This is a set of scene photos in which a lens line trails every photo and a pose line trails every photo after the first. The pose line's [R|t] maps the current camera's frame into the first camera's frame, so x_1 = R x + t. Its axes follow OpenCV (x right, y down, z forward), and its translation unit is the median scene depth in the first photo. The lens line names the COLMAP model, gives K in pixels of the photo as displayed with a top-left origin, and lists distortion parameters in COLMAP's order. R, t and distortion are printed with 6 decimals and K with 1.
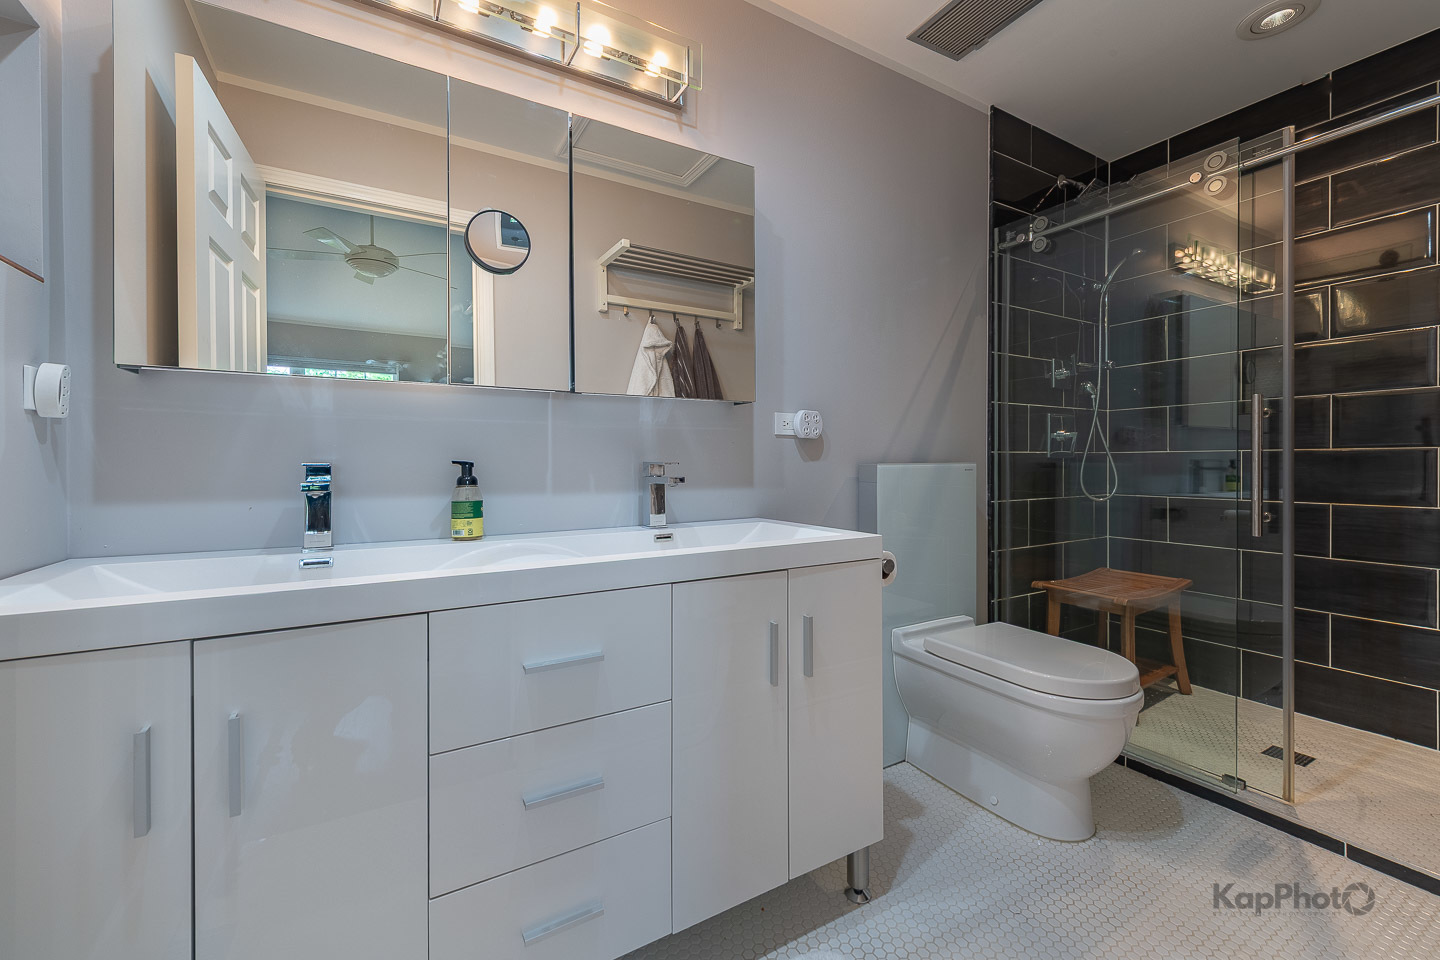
lens RADIAL K [[583.7, 0, 713.9], [0, 583.7, 470.0], [0, 0, 1]] dist [0.002195, -0.000323]
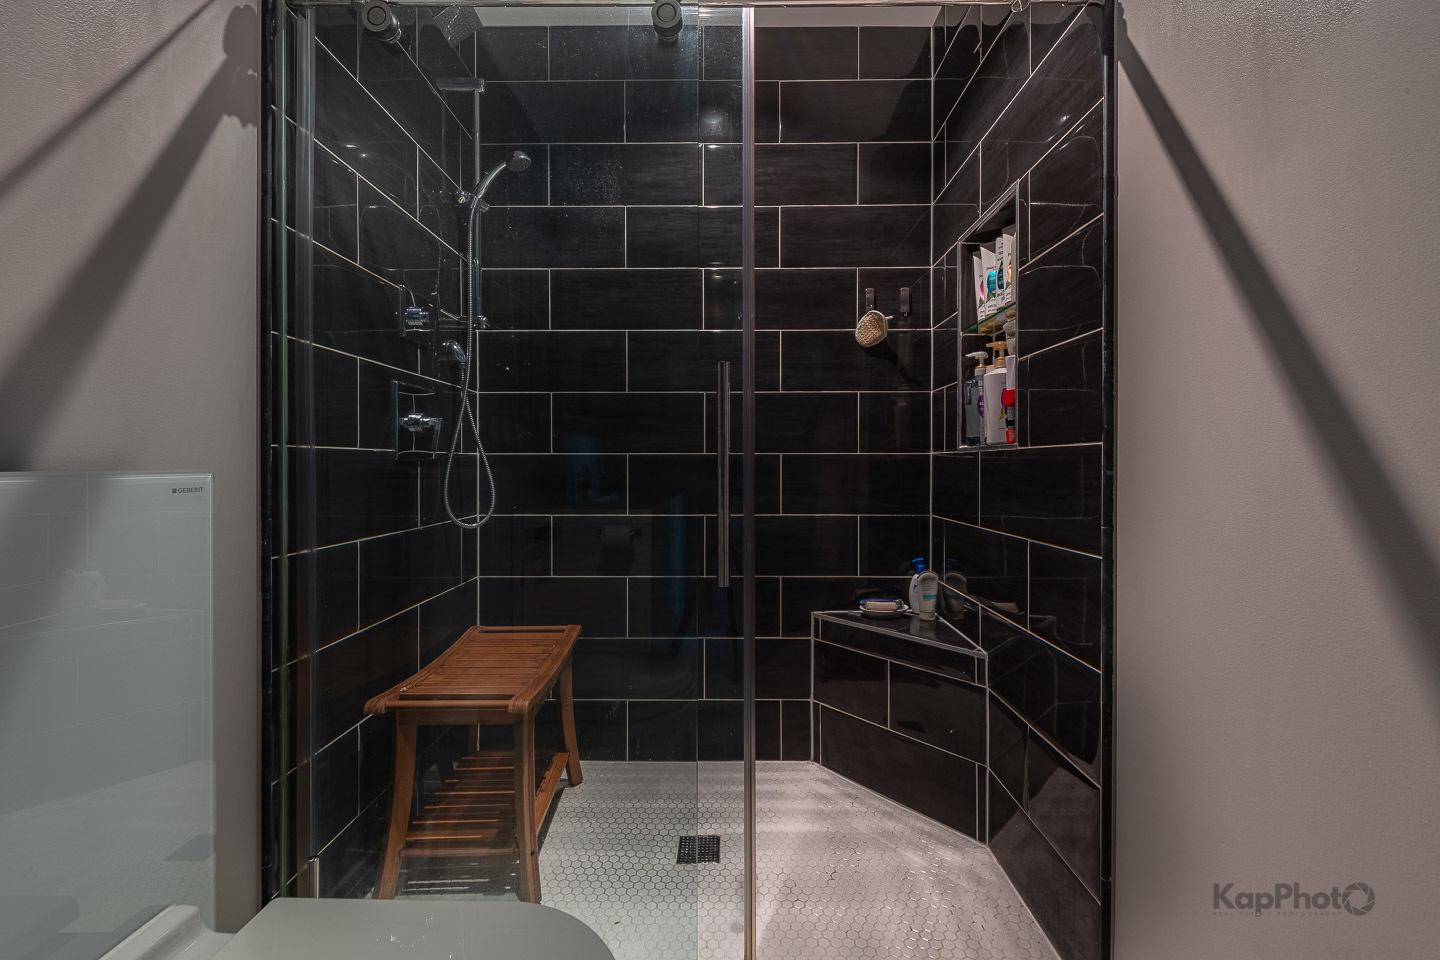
lens RADIAL K [[583.7, 0, 713.9], [0, 583.7, 470.0], [0, 0, 1]] dist [0.002195, -0.000323]
pose [[0.500952, 0.001362, 0.865474, 0.250751], [0.002669, 0.999992, -0.003118, -0.009781], [-0.865471, 0.003872, 0.500944, 0.470641]]
